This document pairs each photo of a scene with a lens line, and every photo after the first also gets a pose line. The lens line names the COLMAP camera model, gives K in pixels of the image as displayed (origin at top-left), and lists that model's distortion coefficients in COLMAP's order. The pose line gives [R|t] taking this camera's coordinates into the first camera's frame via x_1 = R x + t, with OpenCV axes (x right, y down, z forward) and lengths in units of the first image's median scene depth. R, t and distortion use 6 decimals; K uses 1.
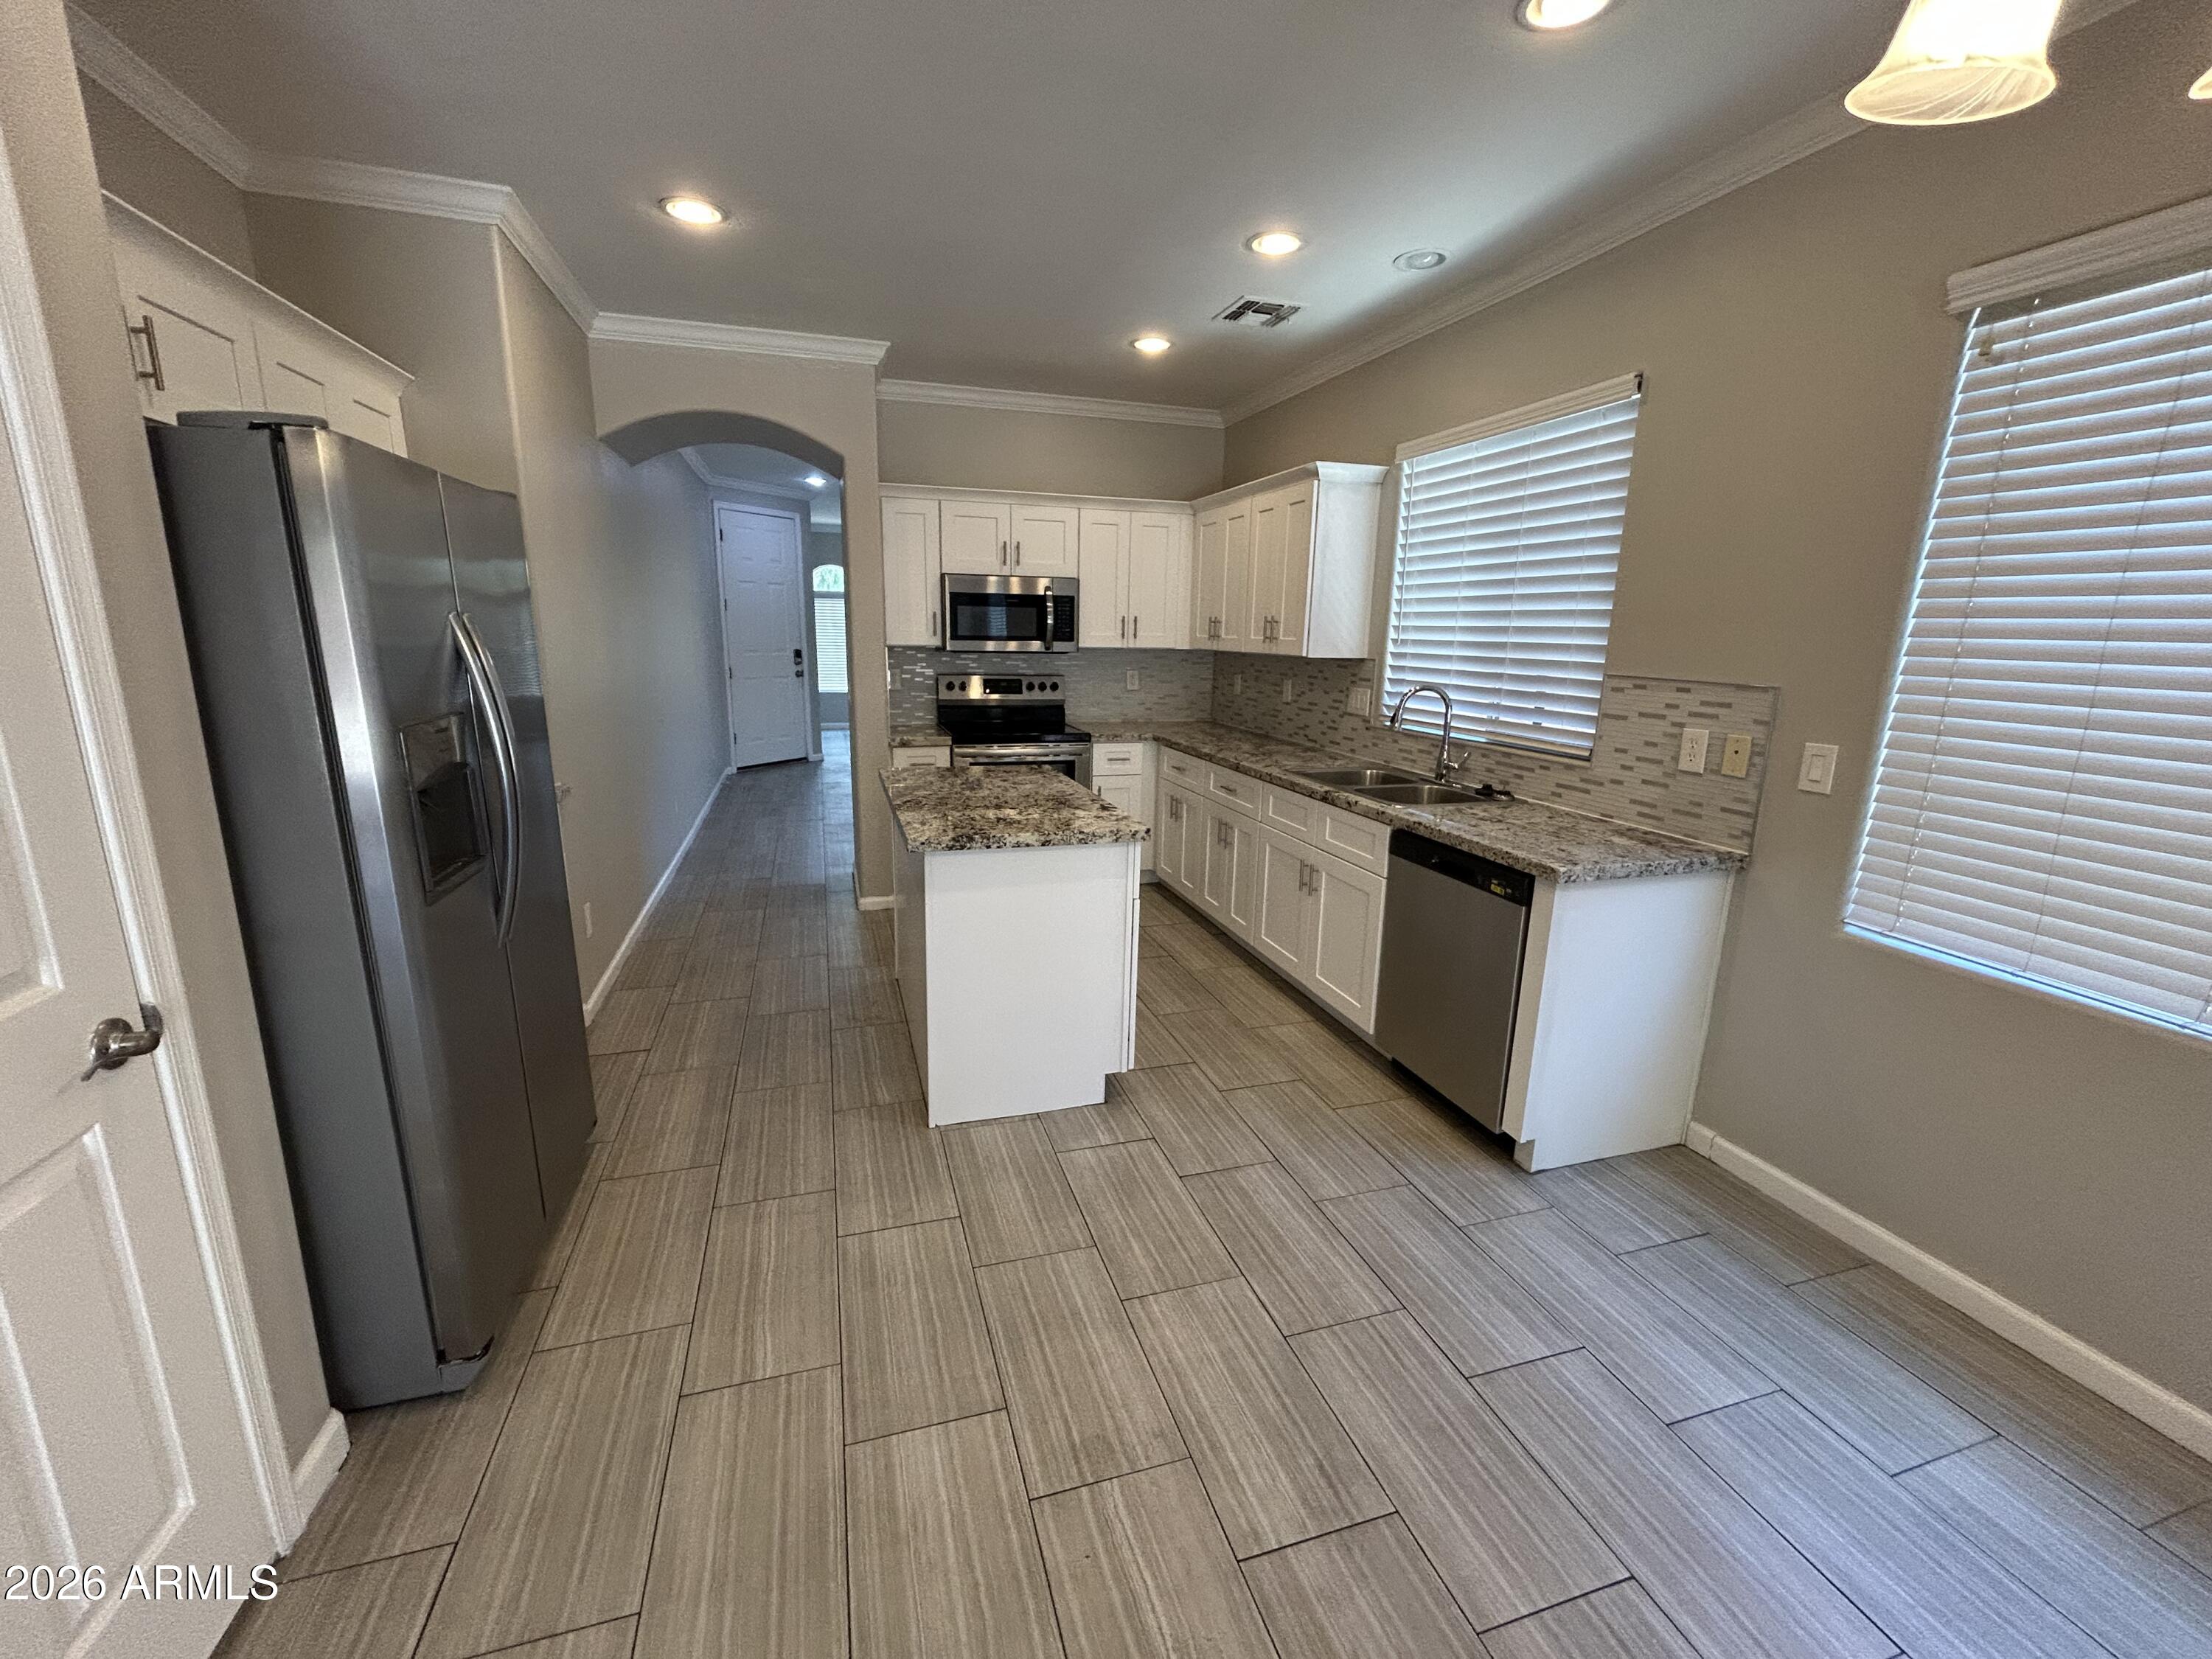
lens RADIAL K [[903.4, 0, 1114.5], [0, 903.4, 830.5], [0, 0, 1]] dist [-0.002400, 0.000750]
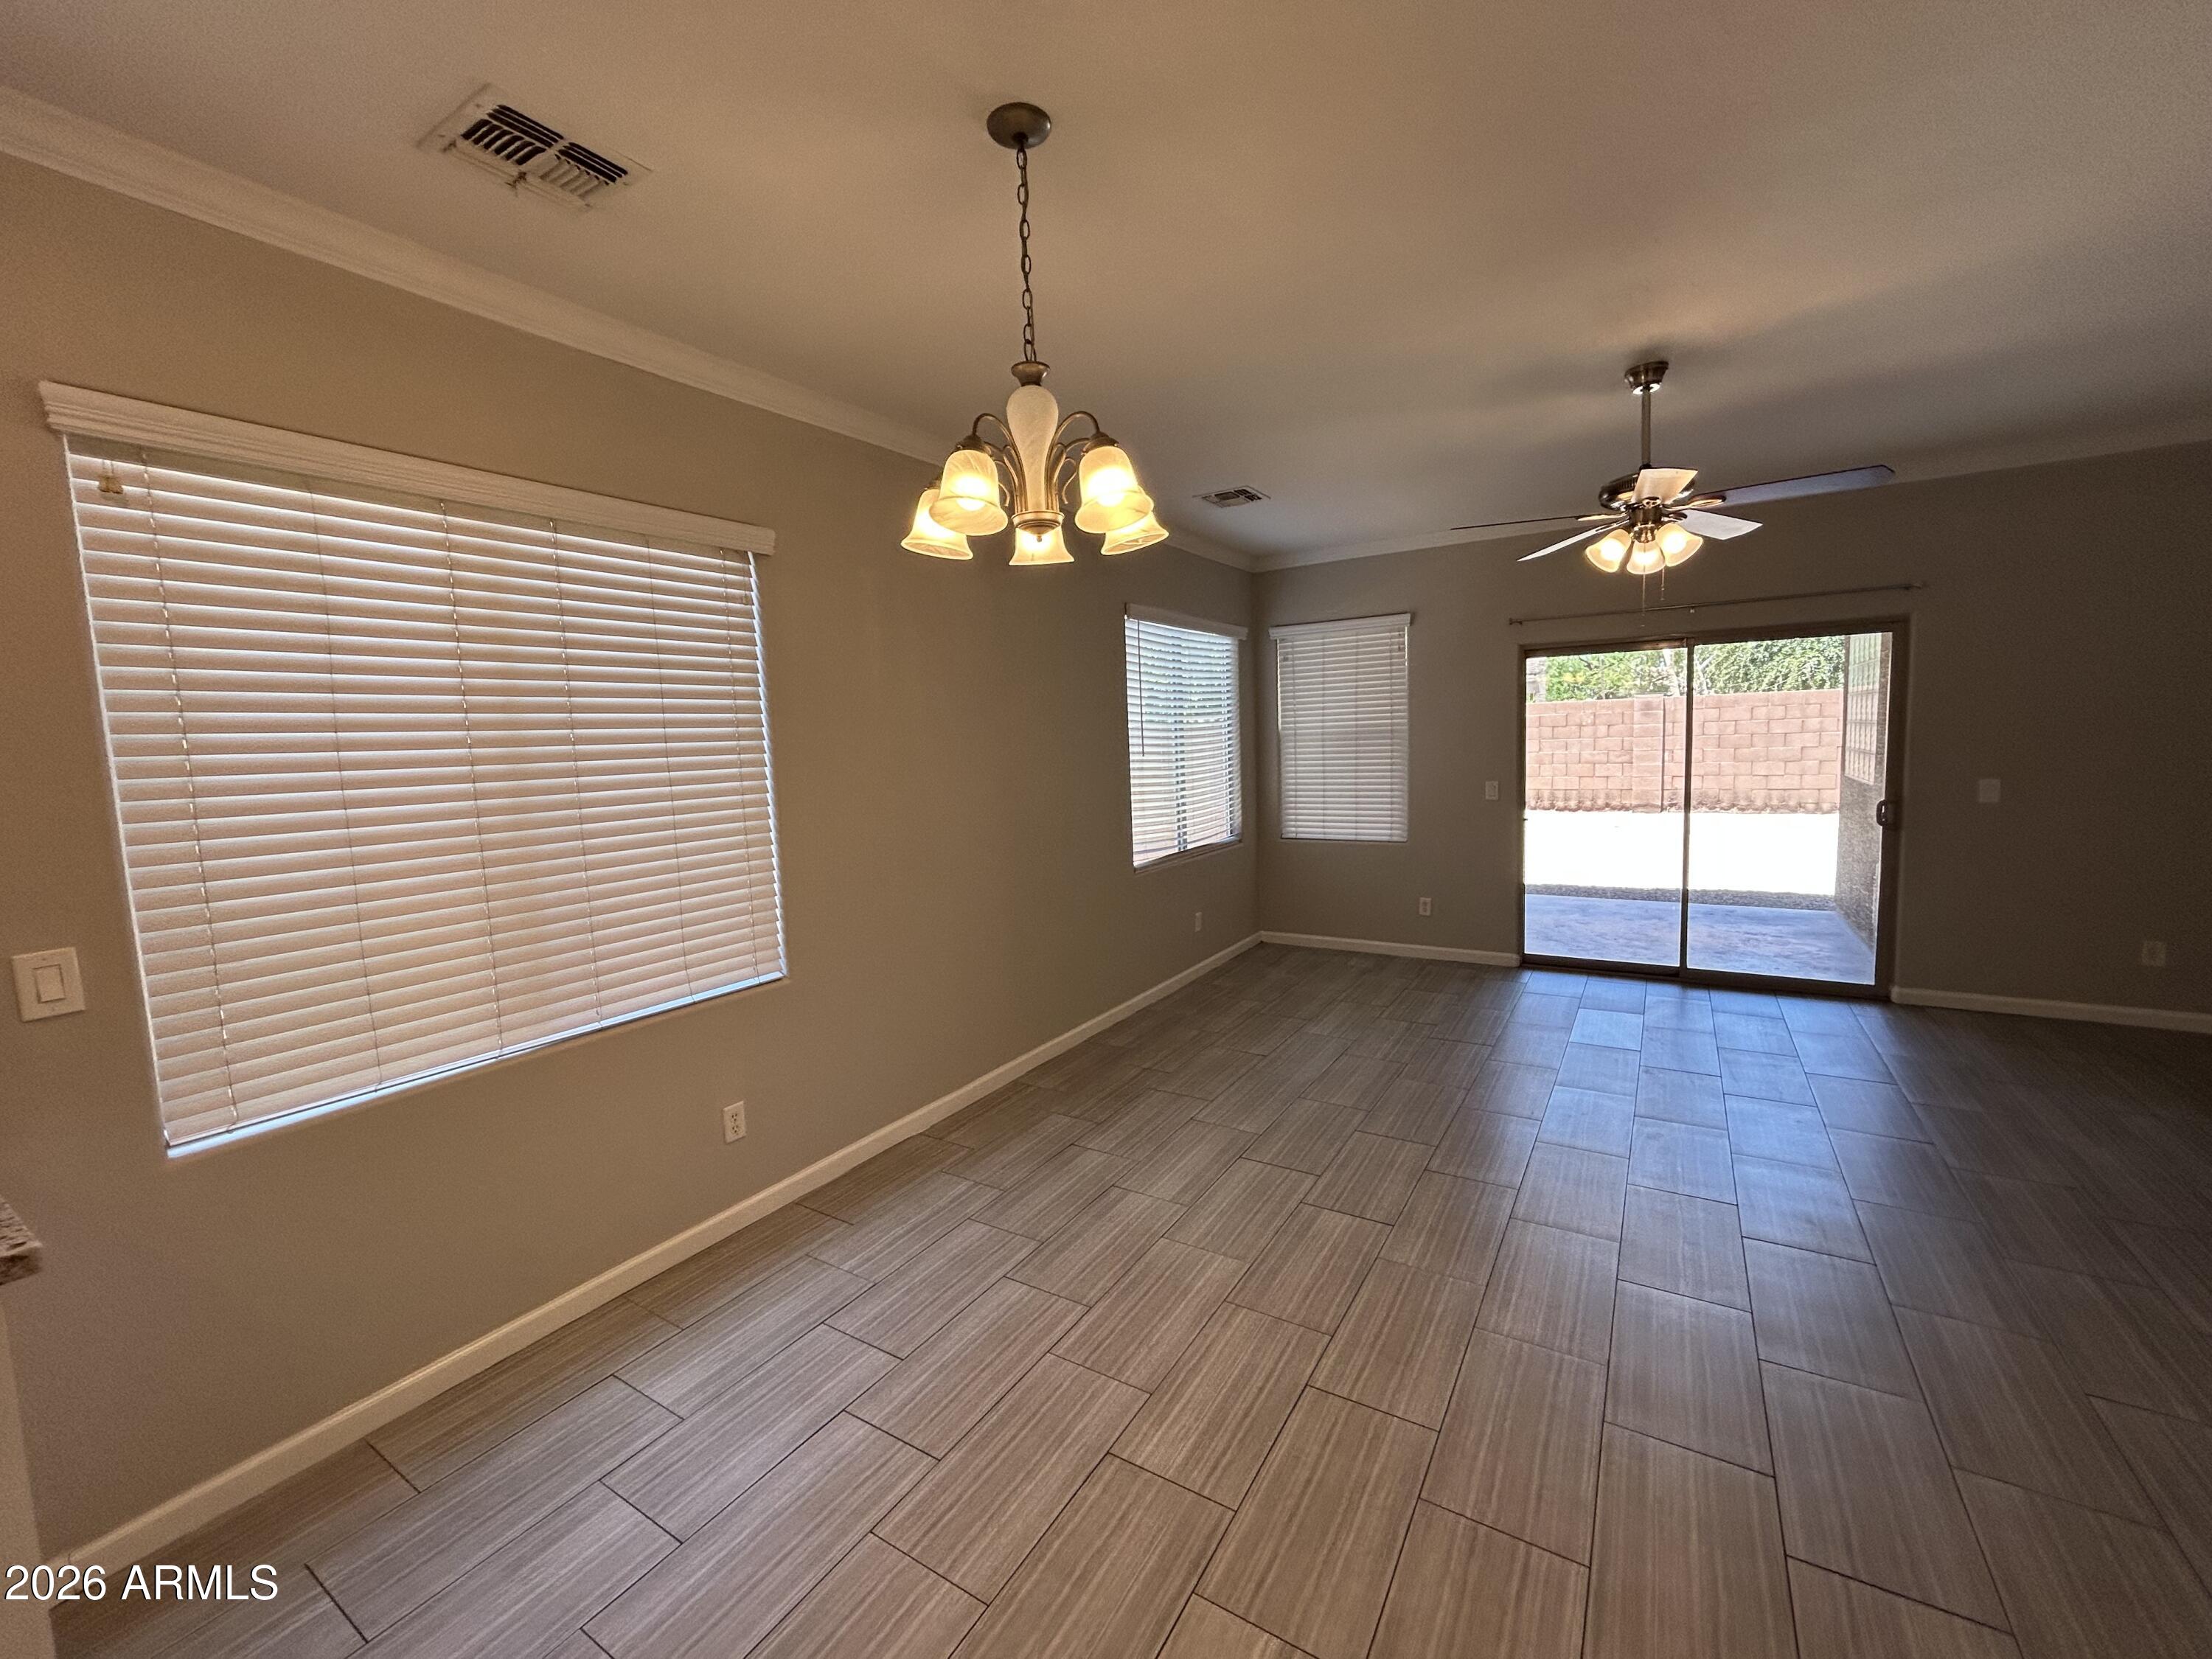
lens RADIAL K [[903.4, 0, 1099.8], [0, 903.4, 817.3], [0, 0, 1]] dist [-0.002400, 0.000750]
pose [[-0.649574, -0.065322, 0.757487, -0.377432], [0.183415, 0.953413, 0.239503, -0.258415], [-0.737843, 0.294509, -0.607332, 0.930056]]
